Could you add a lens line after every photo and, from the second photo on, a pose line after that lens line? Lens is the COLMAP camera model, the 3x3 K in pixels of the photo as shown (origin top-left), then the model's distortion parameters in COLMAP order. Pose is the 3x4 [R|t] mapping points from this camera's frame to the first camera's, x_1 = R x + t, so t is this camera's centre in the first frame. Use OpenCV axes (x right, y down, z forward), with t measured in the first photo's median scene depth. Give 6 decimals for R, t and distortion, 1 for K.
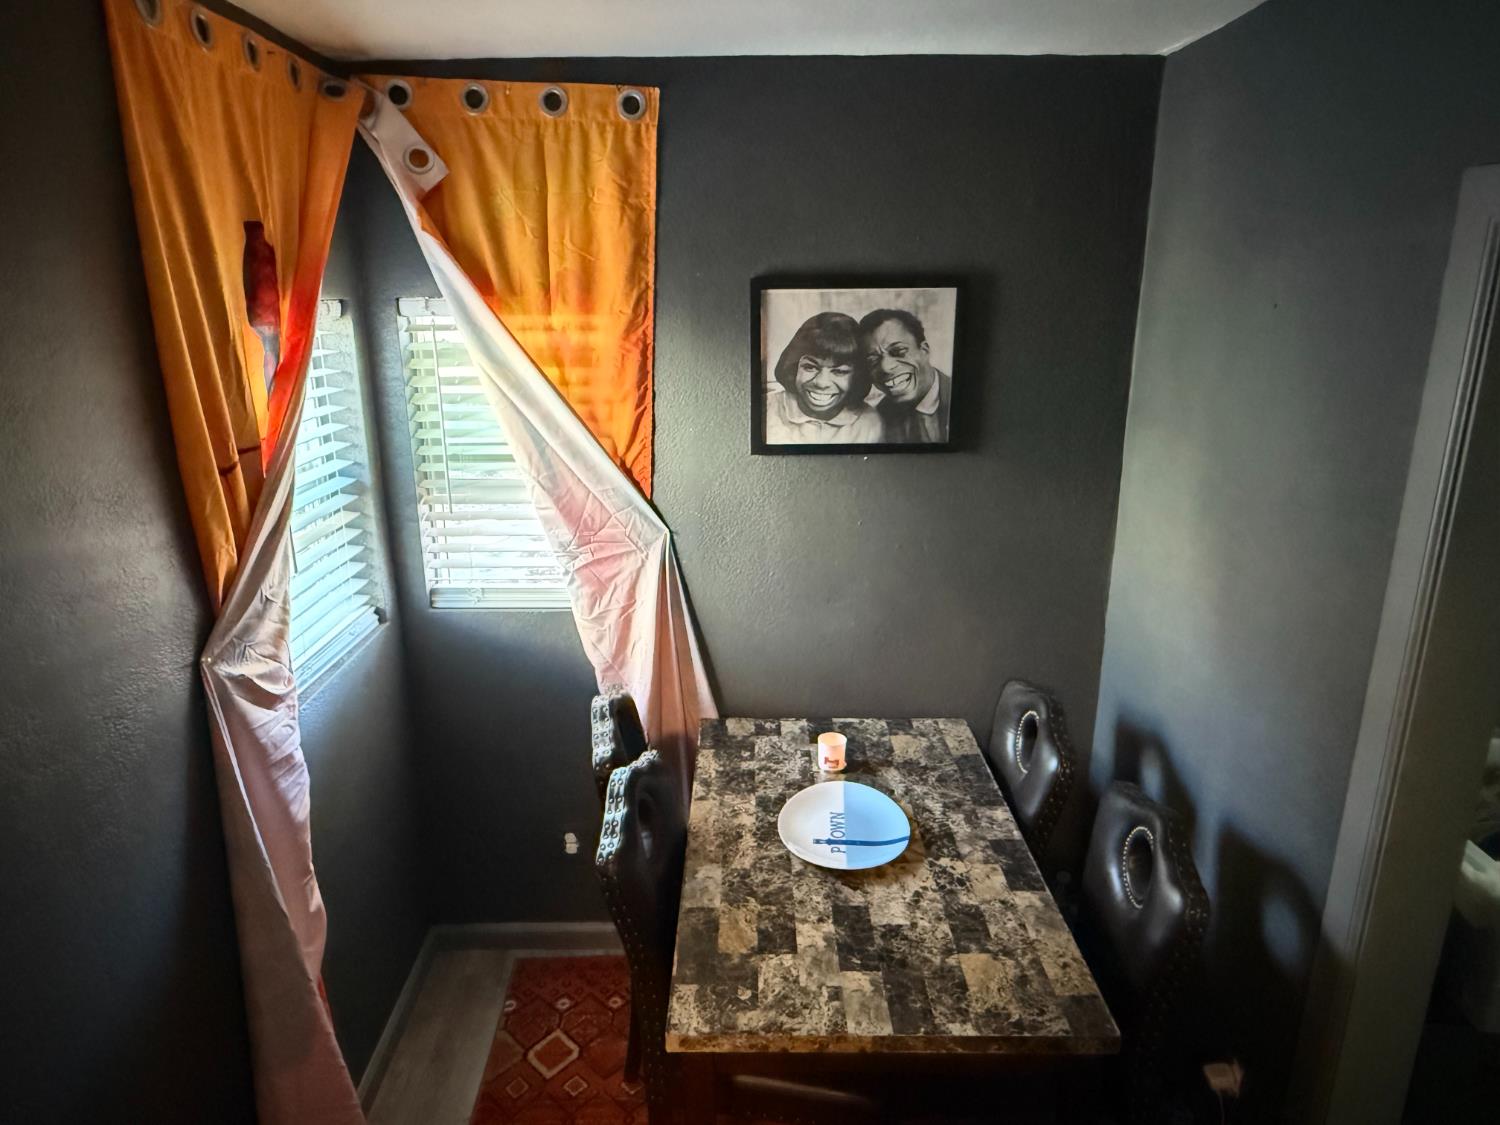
lens RADIAL K [[950.0, 0, 748.8], [0, 950.0, 564.5], [0, 0, 1]] dist [-0.000260, -0.000012]
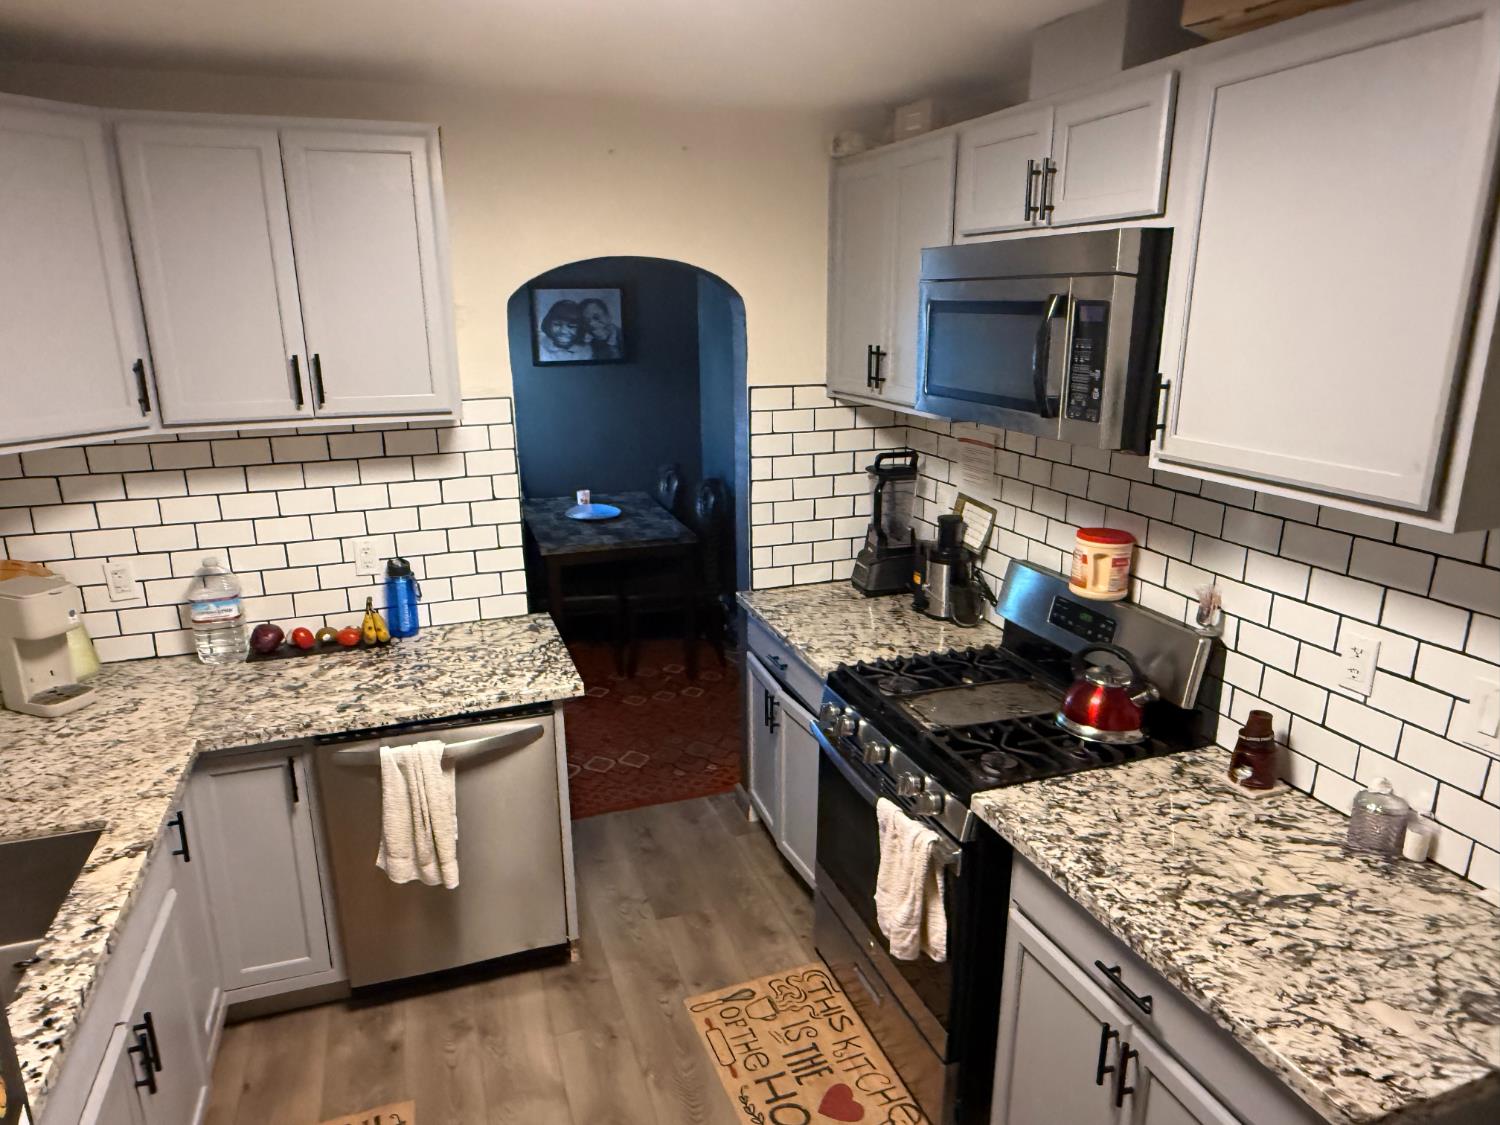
lens RADIAL K [[950.0, 0, 753.6], [0, 950.0, 561.5], [0, 0, 1]] dist [-0.000260, -0.000012]
pose [[0.944439, -0.087533, 0.316818, -0.249763], [0.093679, 0.995594, -0.004189, 0.386413], [-0.315055, 0.033636, 0.948477, -1.200347]]
